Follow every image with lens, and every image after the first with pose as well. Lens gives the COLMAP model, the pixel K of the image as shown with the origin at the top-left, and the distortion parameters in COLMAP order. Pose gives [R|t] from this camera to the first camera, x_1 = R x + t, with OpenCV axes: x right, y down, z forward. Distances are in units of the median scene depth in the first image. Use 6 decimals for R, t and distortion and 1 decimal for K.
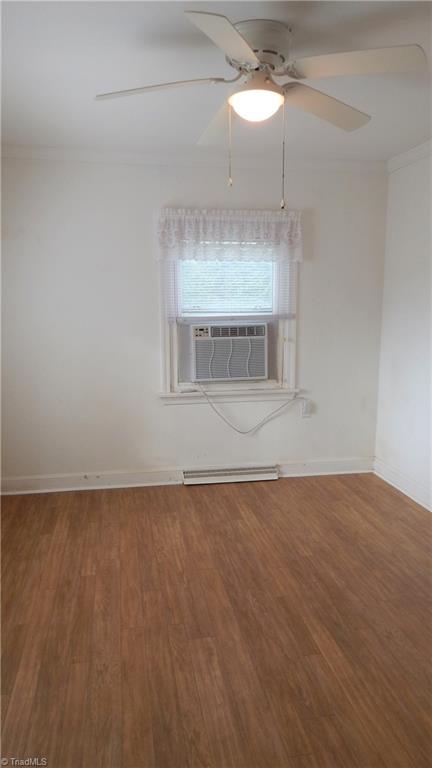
lens RADIAL K [[528.8, 0, 216.0], [0, 528.8, 384.0], [0, 0, 1]] dist [0.008329, 0.000701]
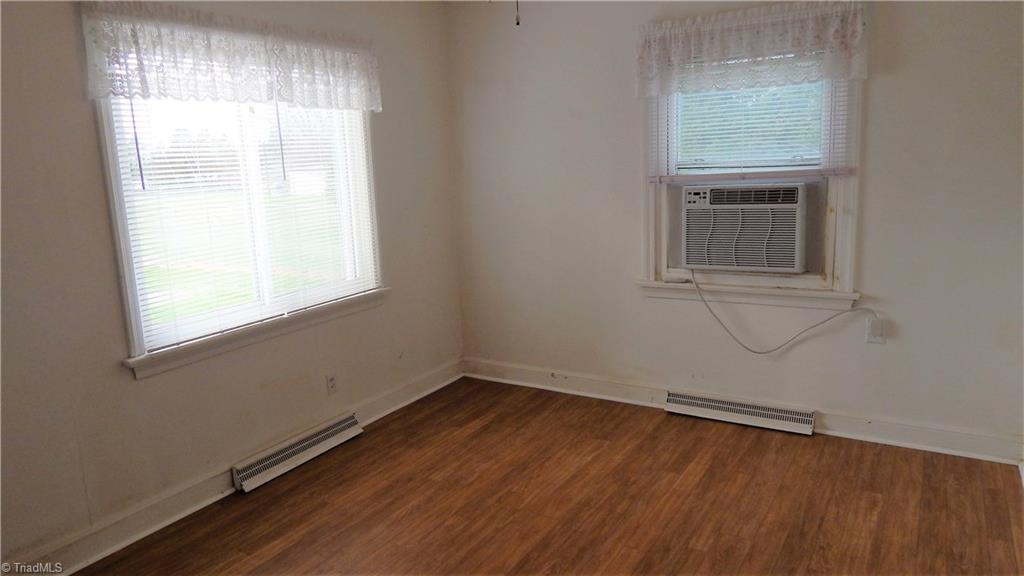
lens RADIAL K [[685.7, 0, 512.0], [0, 685.7, 288.0], [0, 0, 1]] dist [-0.010386, -0.002096]
pose [[0.742125, 0.094981, -0.663497, 0.396744], [-0.066995, 0.995463, 0.067568, -0.024482], [0.666904, -0.005693, 0.745122, 0.175566]]
